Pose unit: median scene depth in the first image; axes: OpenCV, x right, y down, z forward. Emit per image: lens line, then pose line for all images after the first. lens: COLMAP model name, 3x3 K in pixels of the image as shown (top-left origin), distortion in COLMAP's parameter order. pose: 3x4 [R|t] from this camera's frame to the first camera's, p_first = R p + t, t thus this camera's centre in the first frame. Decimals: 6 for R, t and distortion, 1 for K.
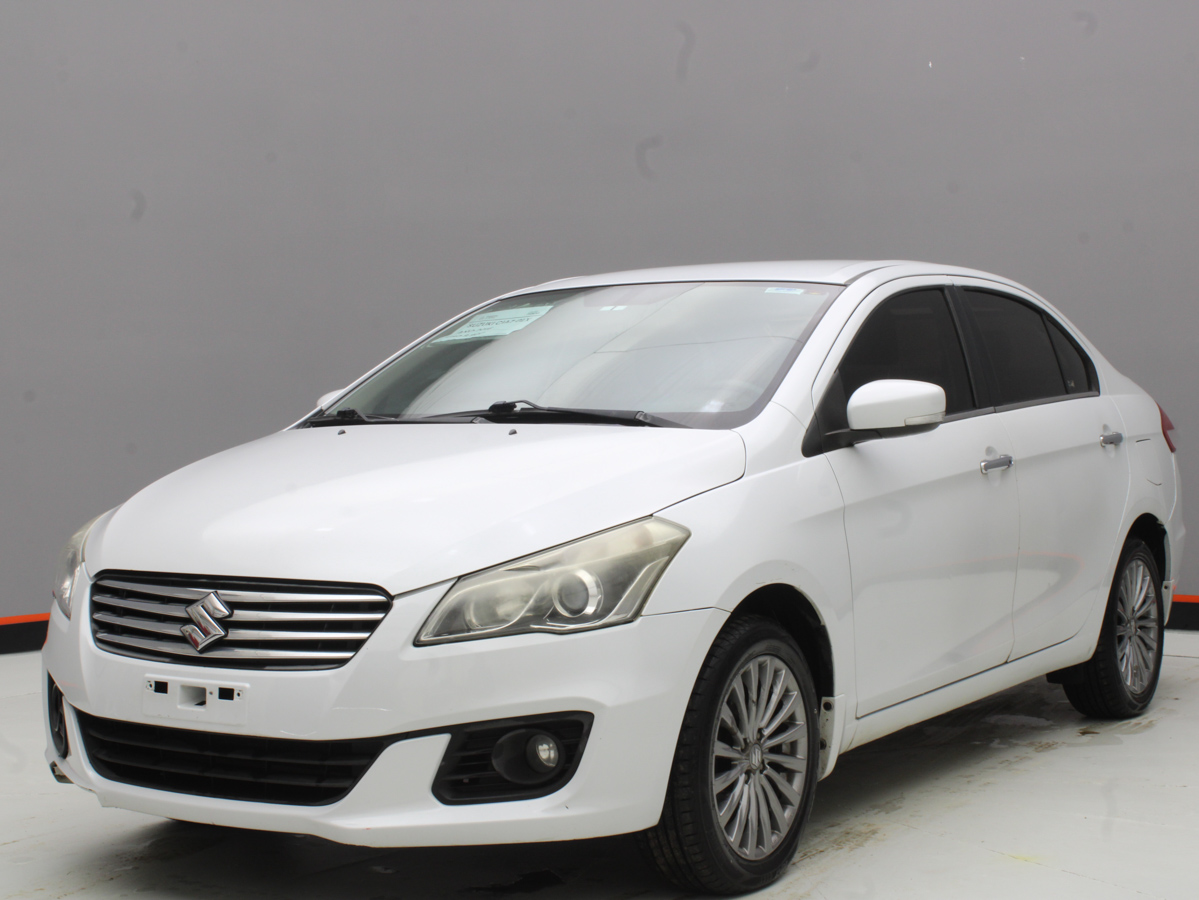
lens RADIAL K [[2034.7, 0, 599.5], [0, 2034.7, 450.0], [0, 0, 1]] dist [-0.060462, -0.011630]
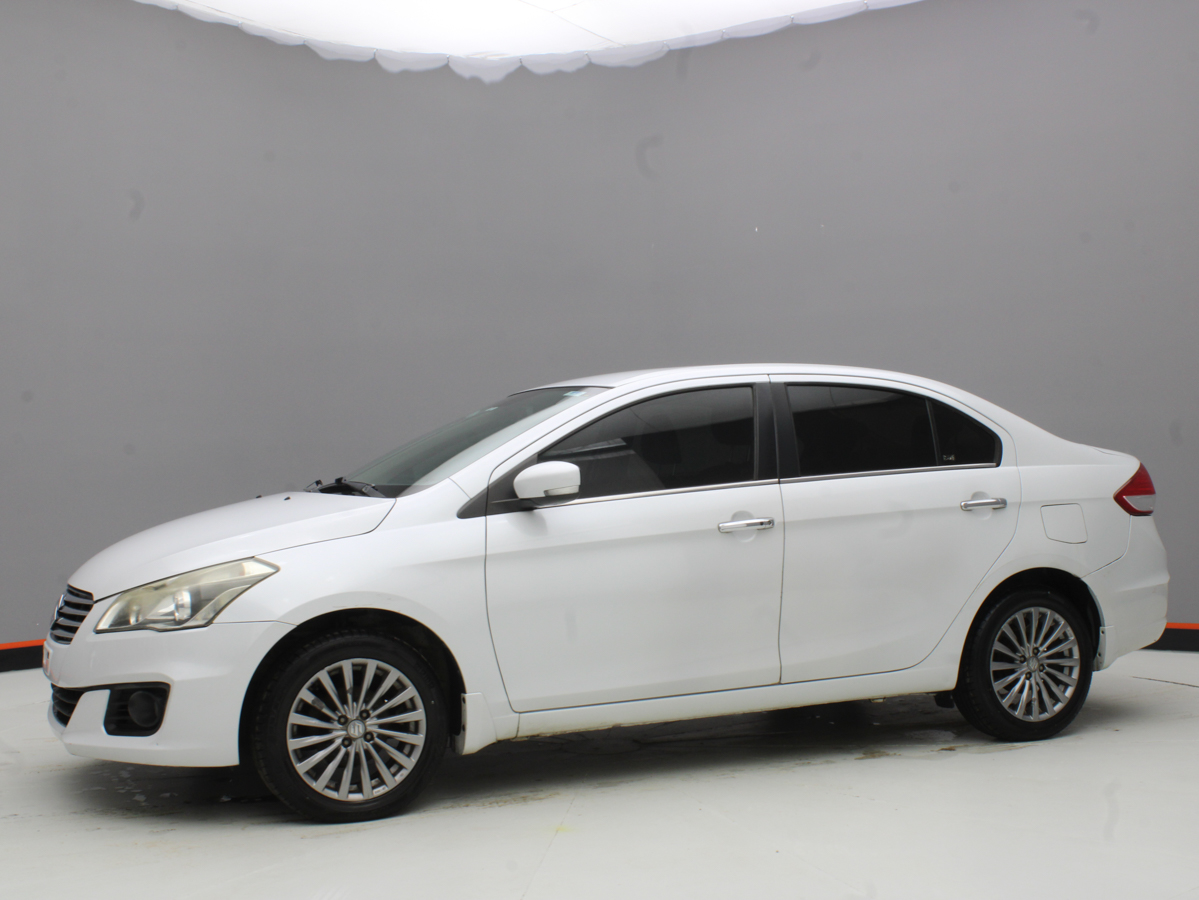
lens RADIAL K [[1497.9, 0, 599.5], [0, 1497.9, 450.0], [0, 0, 1]] dist [-0.088087, -0.026736]
pose [[0.832770, -0.006815, -0.553578, 0.819198], [-0.007801, 0.999680, -0.024044, -0.021240], [0.553565, 0.024342, 0.832450, 0.225998]]
